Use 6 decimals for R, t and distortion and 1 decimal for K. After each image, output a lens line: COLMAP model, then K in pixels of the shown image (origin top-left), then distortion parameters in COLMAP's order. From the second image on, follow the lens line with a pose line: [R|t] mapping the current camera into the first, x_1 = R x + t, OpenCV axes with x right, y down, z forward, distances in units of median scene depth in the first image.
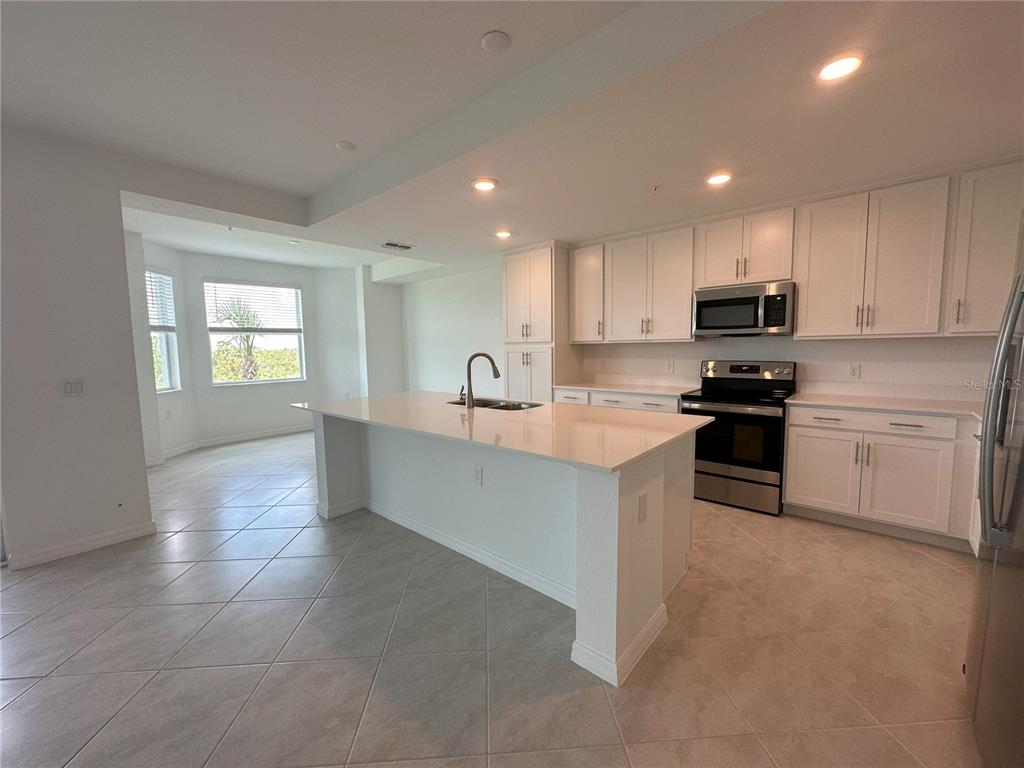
lens RADIAL K [[408.5, 0, 510.2], [0, 408.5, 382.6], [0, 0, 1]] dist [-0.000543, 0.000064]
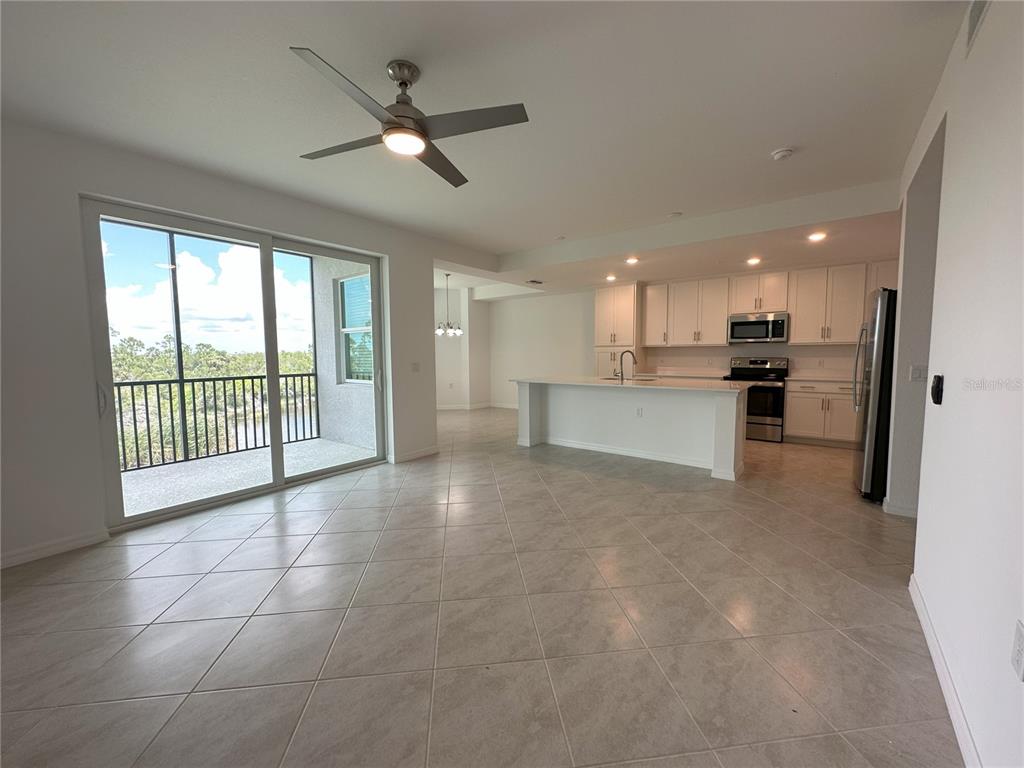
lens RADIAL K [[408.5, 0, 510.2], [0, 408.5, 382.6], [0, 0, 1]] dist [-0.000543, 0.000064]
pose [[0.998062, 0.003911, 0.062110, -0.476399], [-0.003064, 0.999901, -0.013715, 0.066164], [-0.062157, 0.013498, 0.997975, -0.534126]]
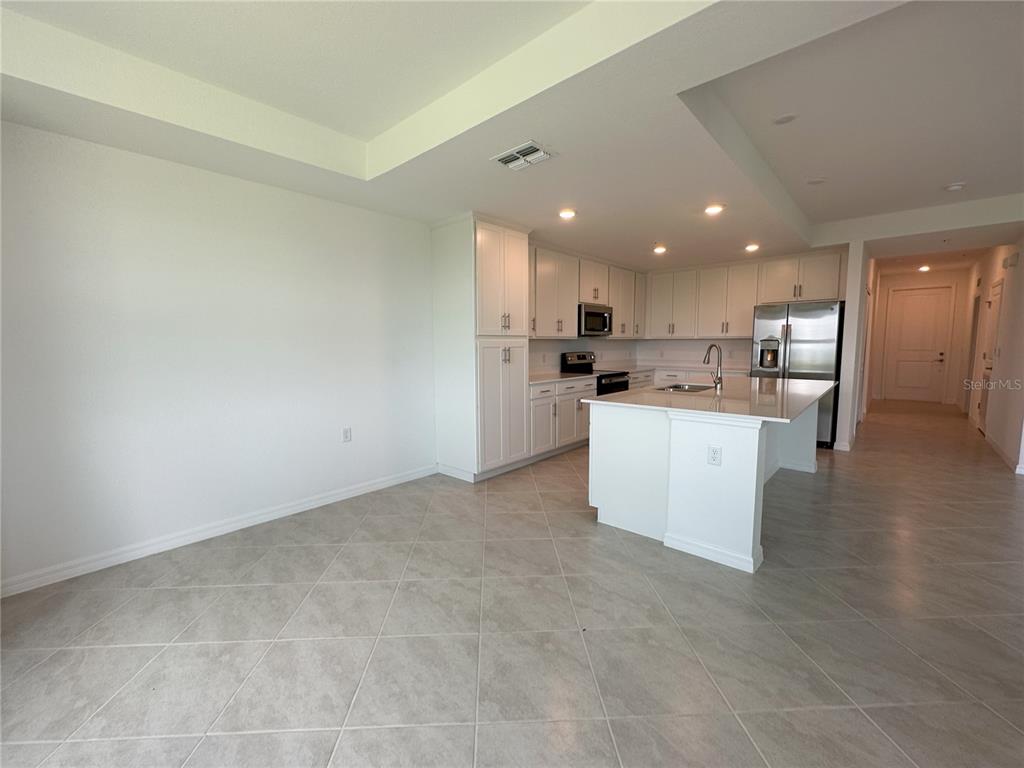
lens RADIAL K [[423.8, 0, 510.1], [0, 423.8, 382.9], [0, 0, 1]] dist [-0.002021, 0.000197]
pose [[0.014344, -0.079443, 0.996736, -0.912660], [0.093409, 0.992586, 0.077768, -0.074802], [-0.995525, 0.091988, 0.021659, 1.070058]]
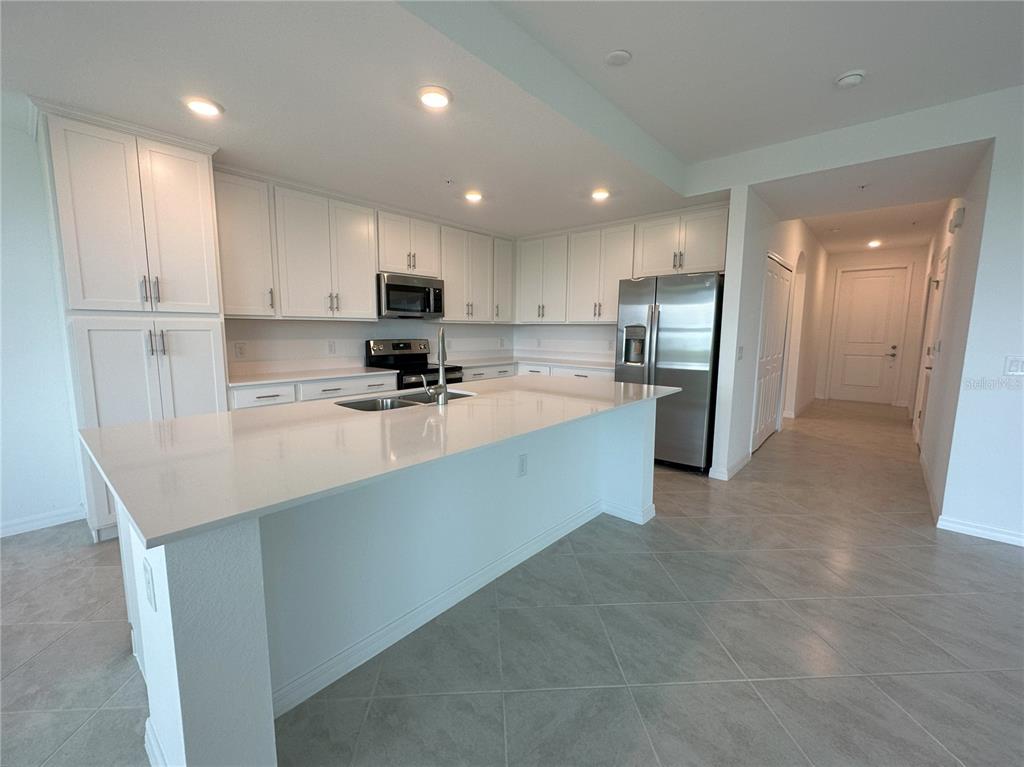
lens RADIAL K [[423.8, 0, 510.1], [0, 423.8, 382.4], [0, 0, 1]] dist [-0.002021, 0.000197]
pose [[-0.000148, -0.109281, 0.994011, -0.569073], [0.080509, 0.990783, 0.108938, -0.032214], [-0.996754, 0.080043, 0.008651, 0.585776]]
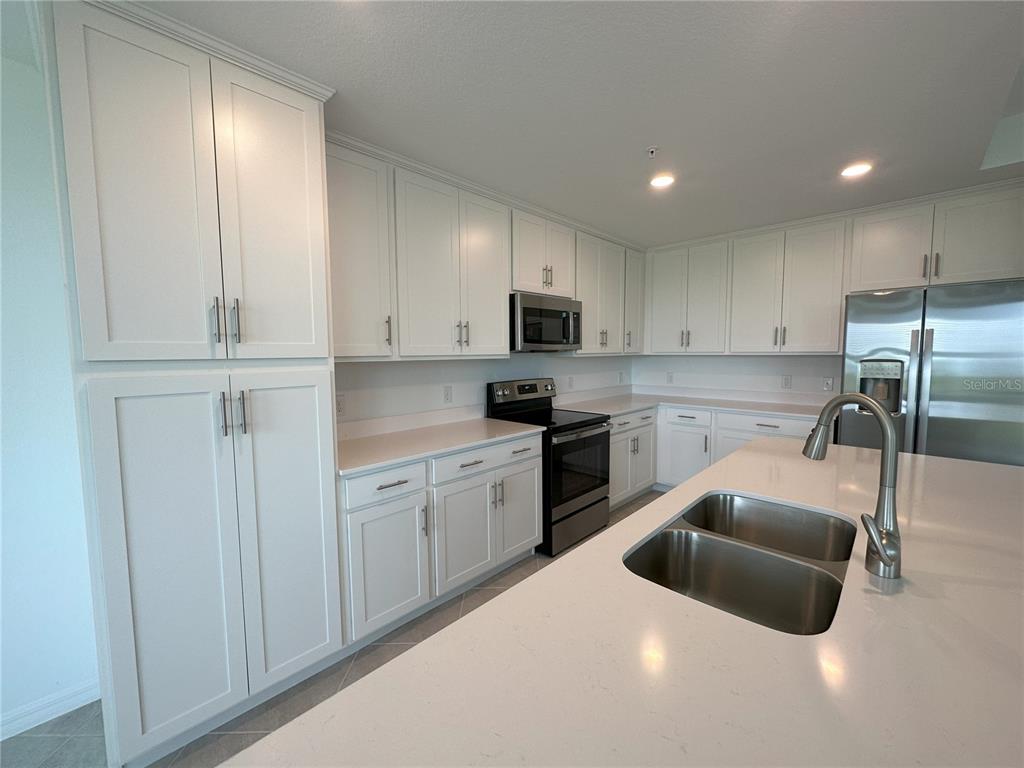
lens RADIAL K [[408.5, 0, 510.2], [0, 408.5, 382.6], [0, 0, 1]] dist [-0.000543, 0.000064]
pose [[0.050397, -0.059266, 0.996969, -0.279404], [0.094882, 0.994007, 0.054294, -0.084957], [-0.994212, 0.091858, 0.055719, 0.845552]]
